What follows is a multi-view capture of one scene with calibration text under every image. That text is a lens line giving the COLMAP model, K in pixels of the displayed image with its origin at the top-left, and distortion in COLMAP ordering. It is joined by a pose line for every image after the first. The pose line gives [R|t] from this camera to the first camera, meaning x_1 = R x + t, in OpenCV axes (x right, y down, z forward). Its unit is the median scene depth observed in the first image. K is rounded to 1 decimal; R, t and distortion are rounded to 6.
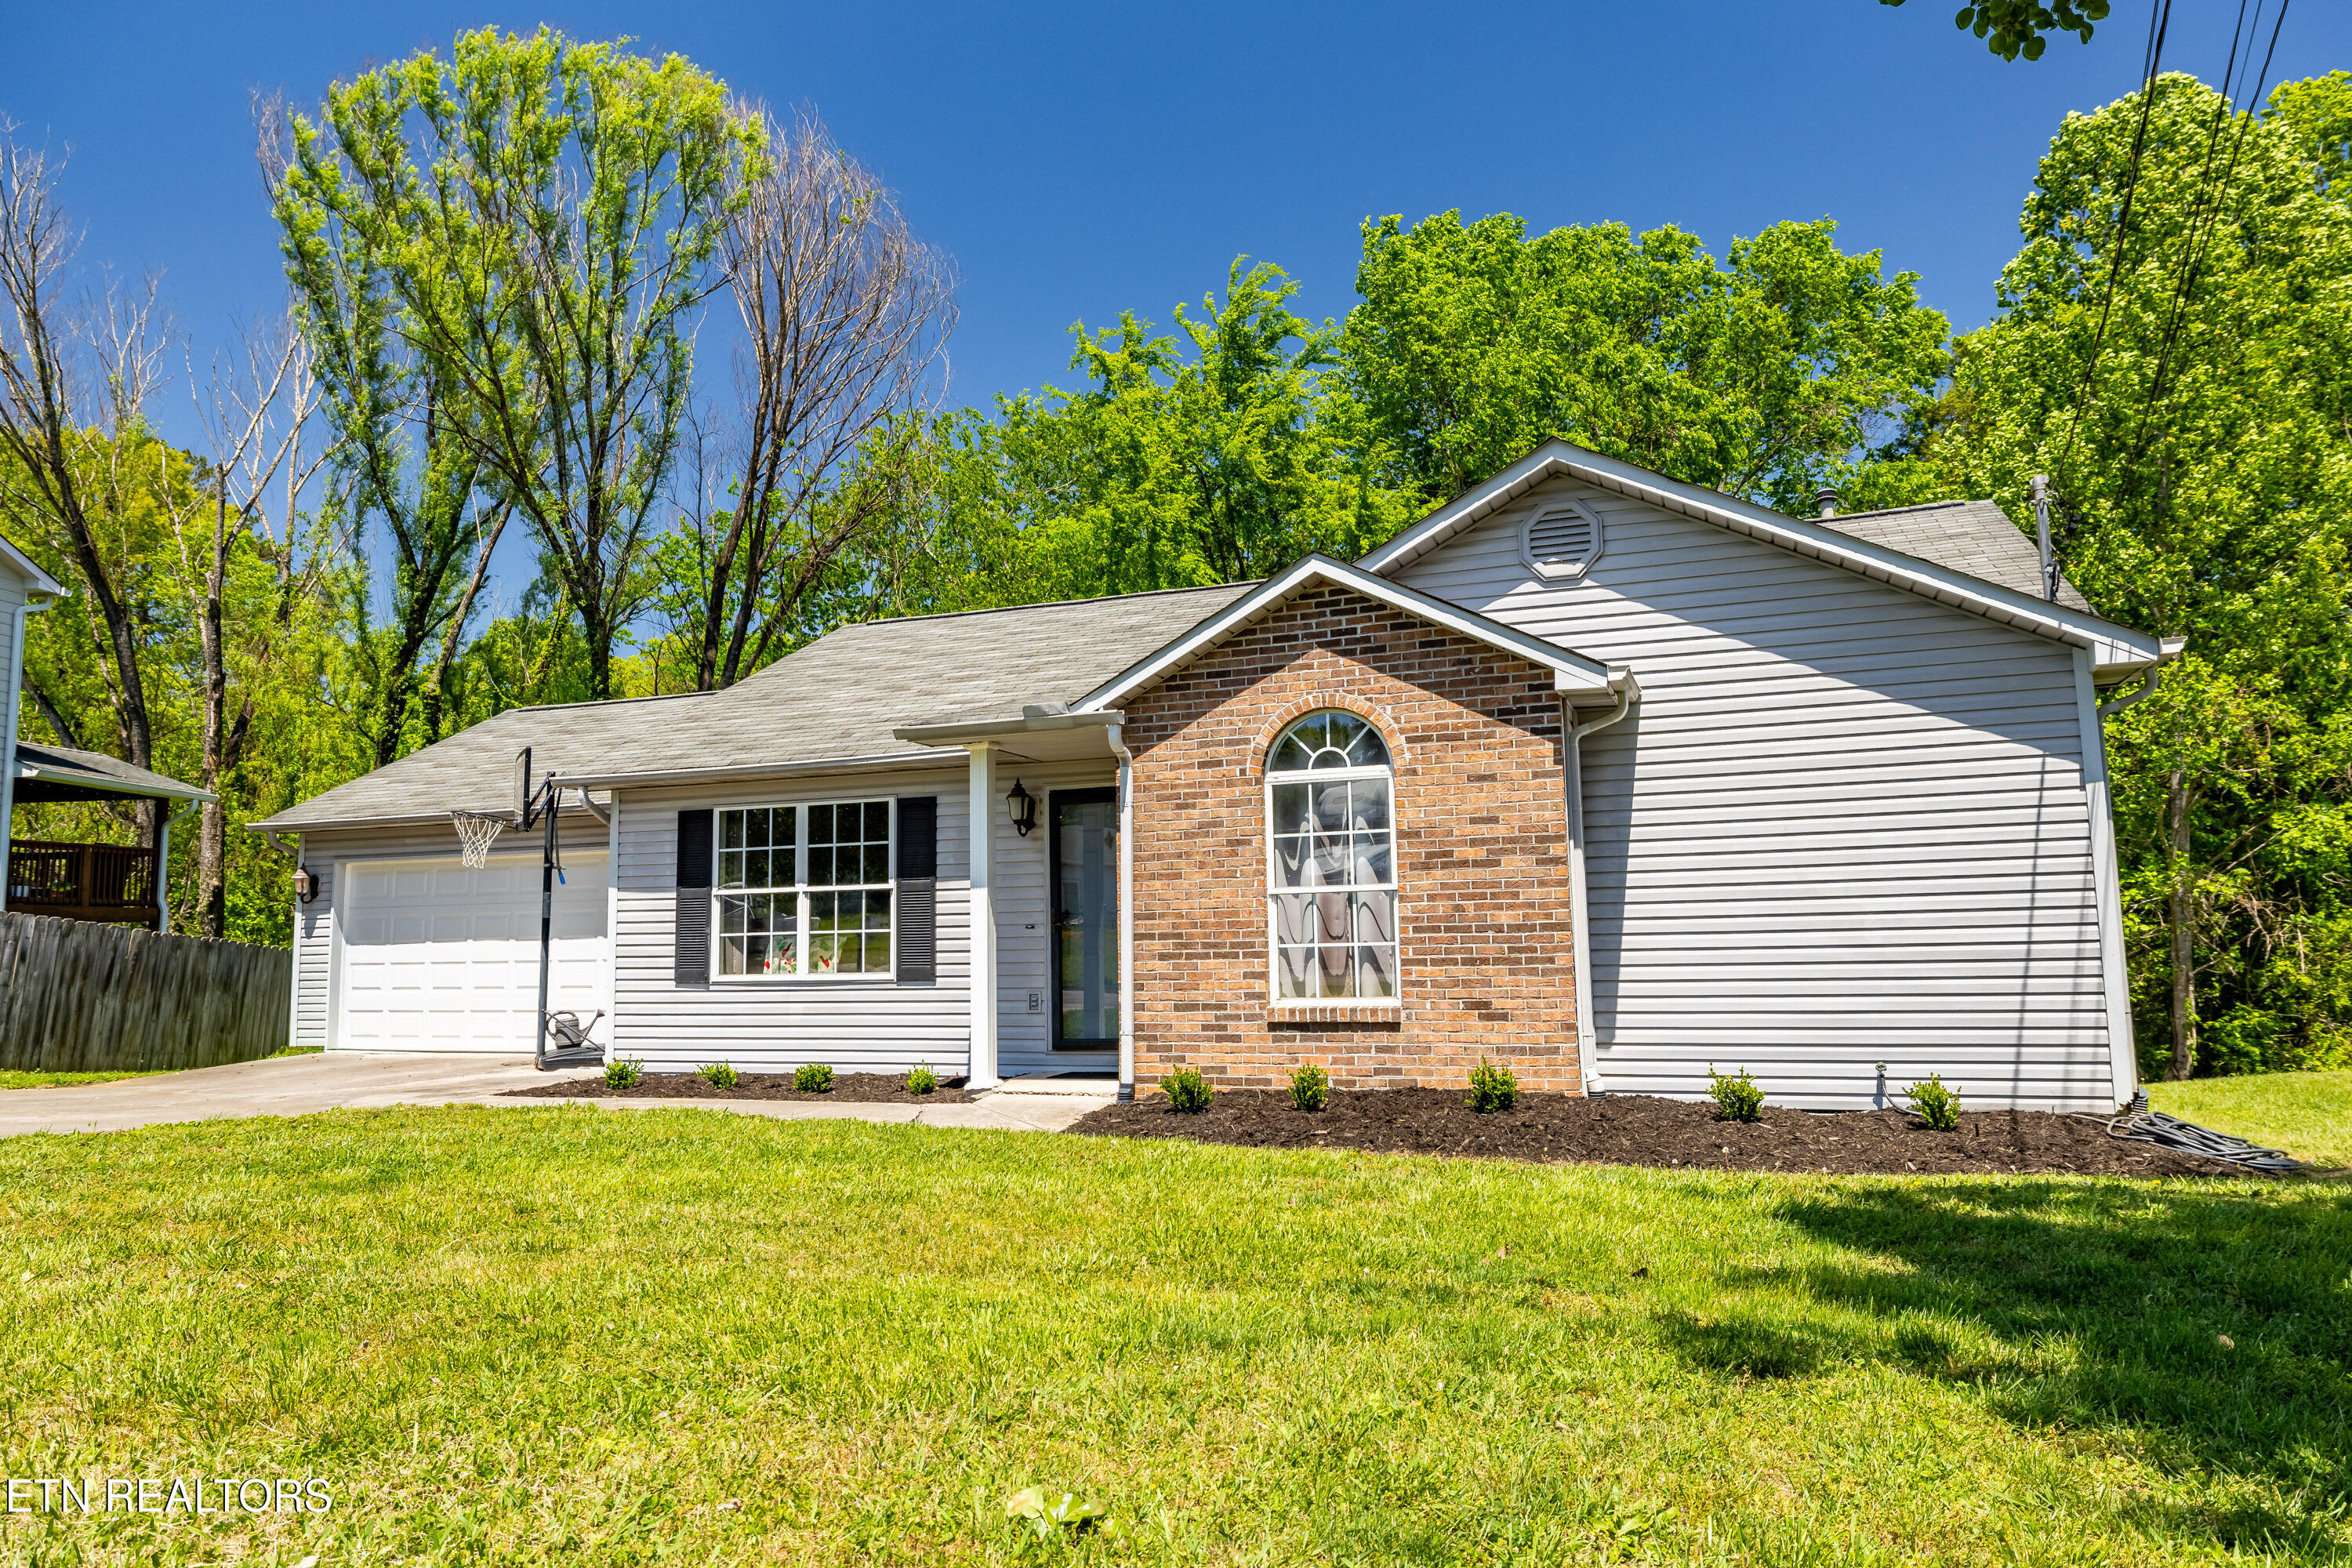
lens RADIAL K [[1404.2, 0, 1182.3], [0, 1404.2, 775.0], [0, 0, 1]] dist [-0.000886, 0.000146]
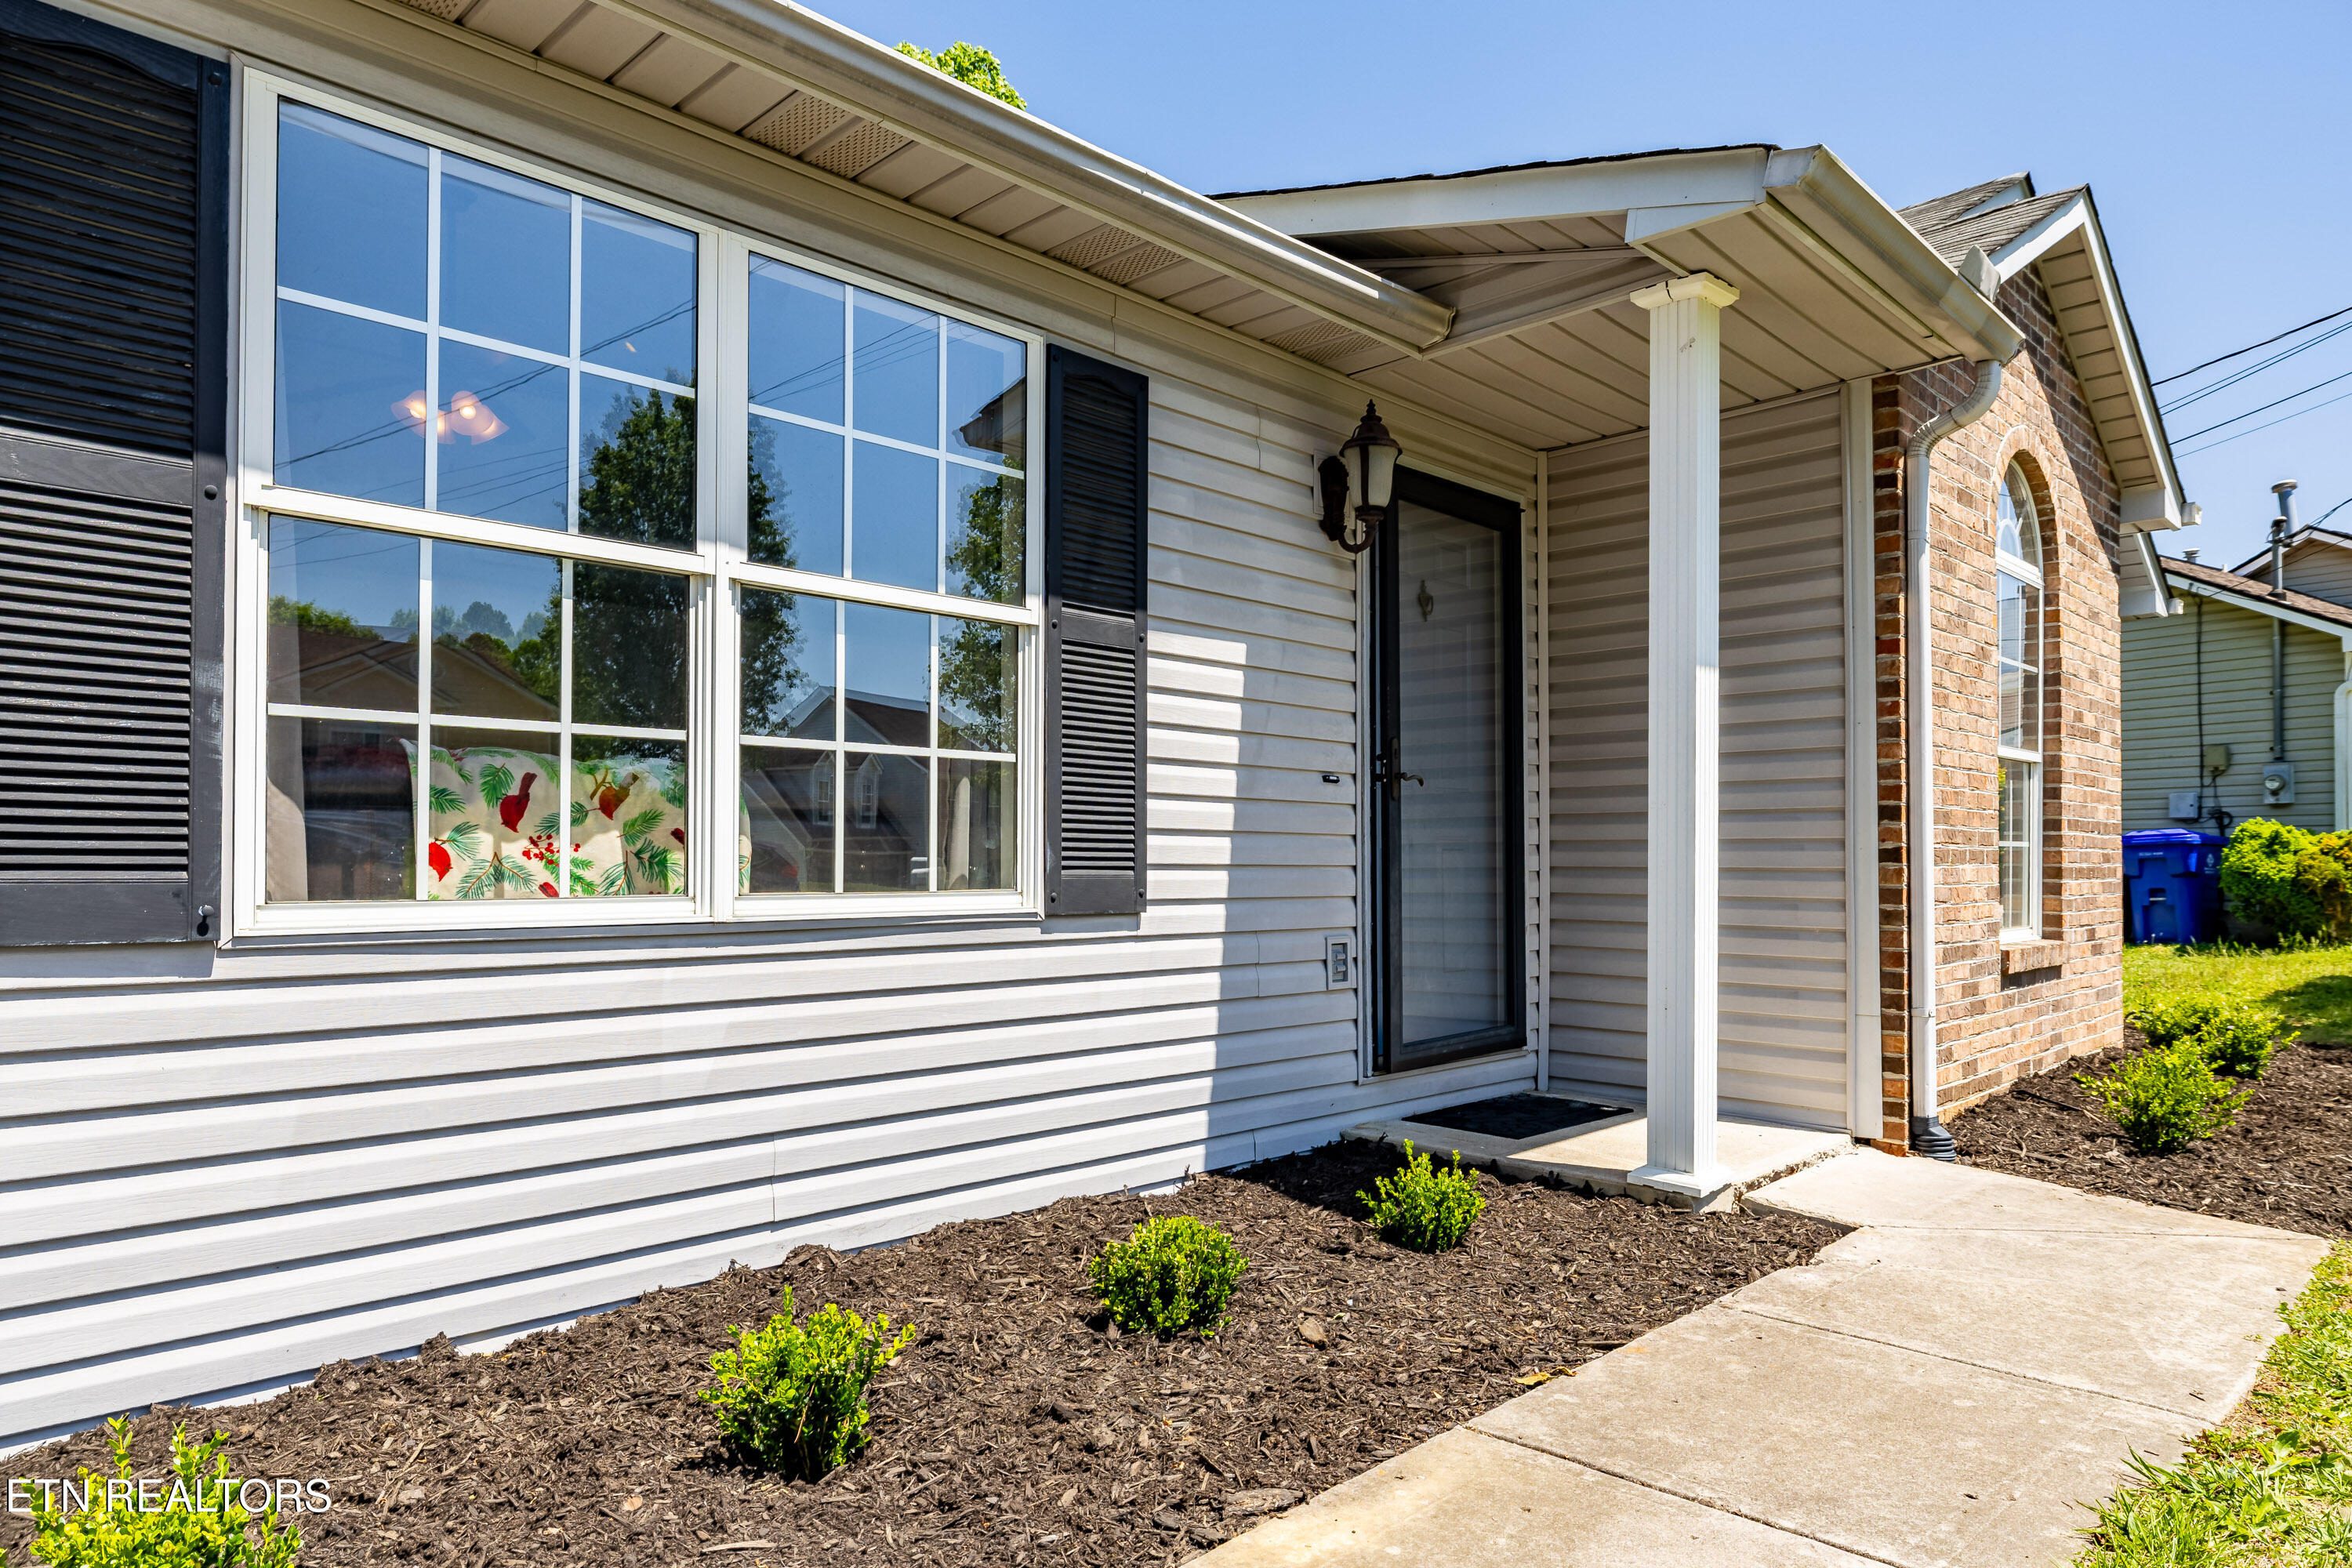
lens RADIAL K [[1421.6, 0, 1138.7], [0, 1421.6, 849.1], [0, 0, 1]] dist [-0.000693, 0.000584]
pose [[0.440647, 0.028645, 0.897223, -0.498889], [-0.118846, 0.992554, 0.026680, 0.123682], [-0.889778, -0.118388, 0.440771, 0.866383]]
